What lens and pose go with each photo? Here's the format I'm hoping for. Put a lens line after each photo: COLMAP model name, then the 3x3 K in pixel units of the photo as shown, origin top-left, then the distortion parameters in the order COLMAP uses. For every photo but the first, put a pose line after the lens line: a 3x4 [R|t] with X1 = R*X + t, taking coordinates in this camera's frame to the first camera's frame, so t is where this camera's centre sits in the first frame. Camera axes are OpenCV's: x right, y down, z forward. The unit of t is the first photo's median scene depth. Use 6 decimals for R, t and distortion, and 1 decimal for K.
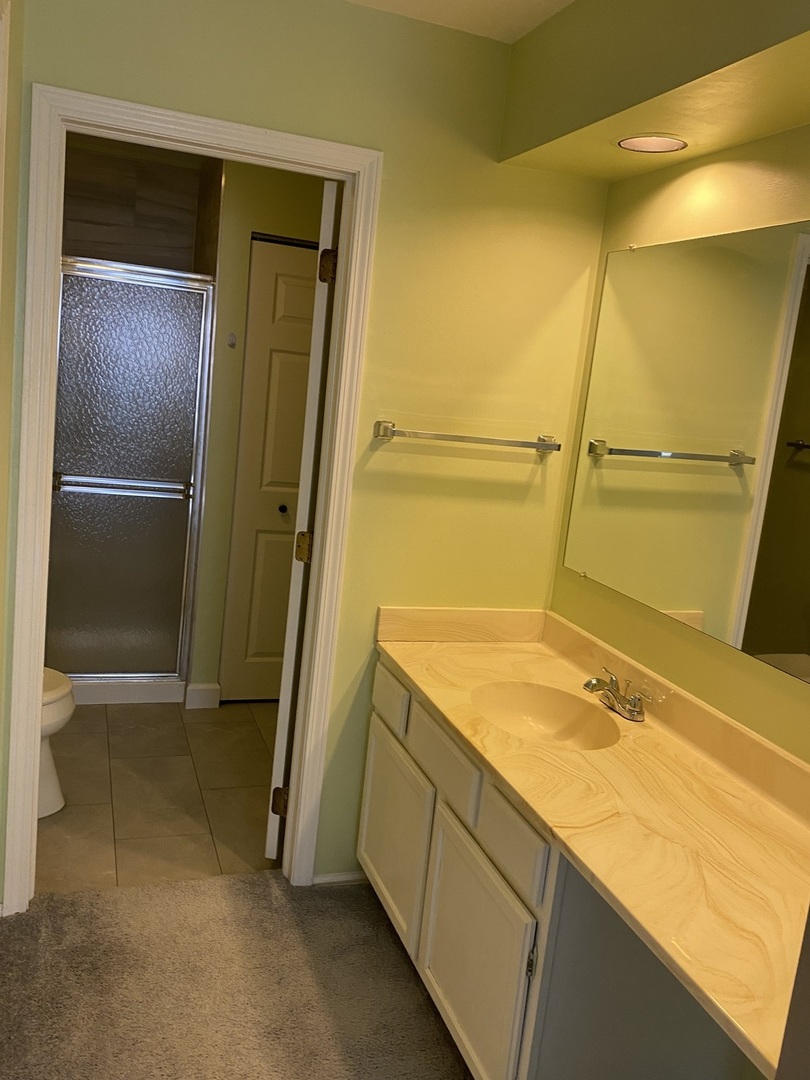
lens RADIAL K [[912.0, 0, 431.2], [0, 912.0, 536.1], [0, 0, 1]] dist [0.008121, -0.008662]
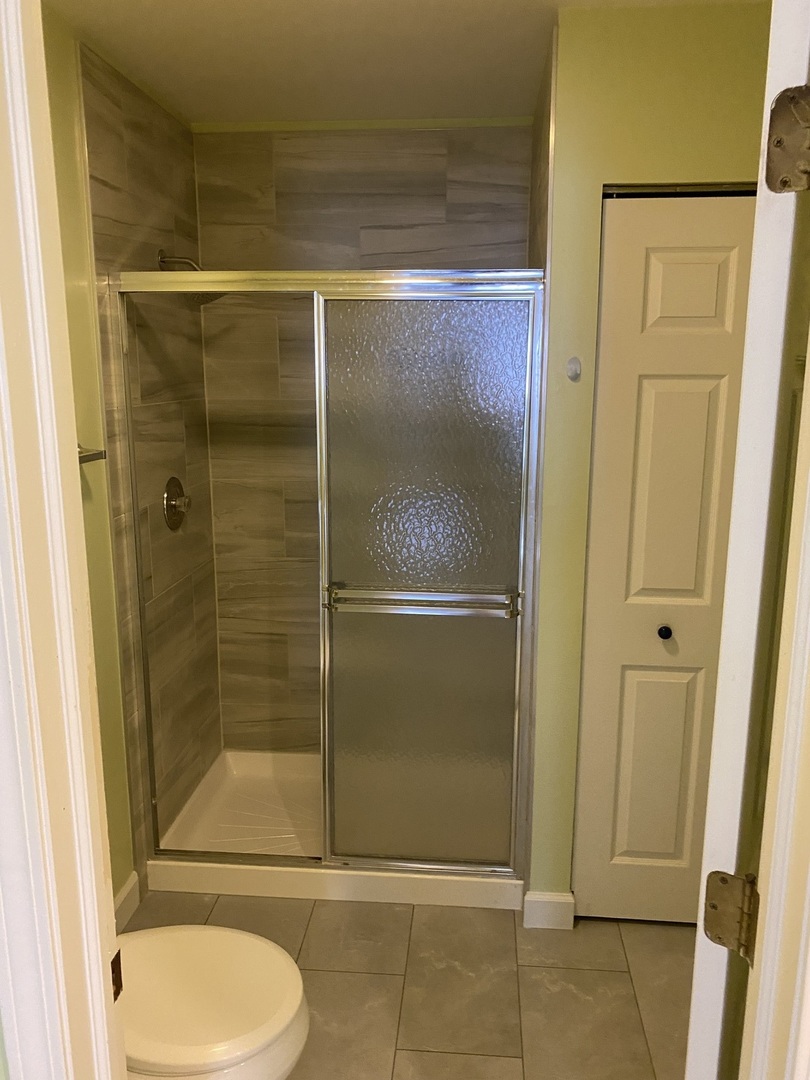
lens RADIAL K [[842.7, 0, 405.0], [0, 842.7, 540.0], [0, 0, 1]] dist [0.040976, -0.003835]
pose [[0.896055, -0.019427, -0.443518, -0.066737], [0.023054, 0.999730, 0.002789, -0.099135], [0.443344, -0.012724, 0.896261, 0.418667]]
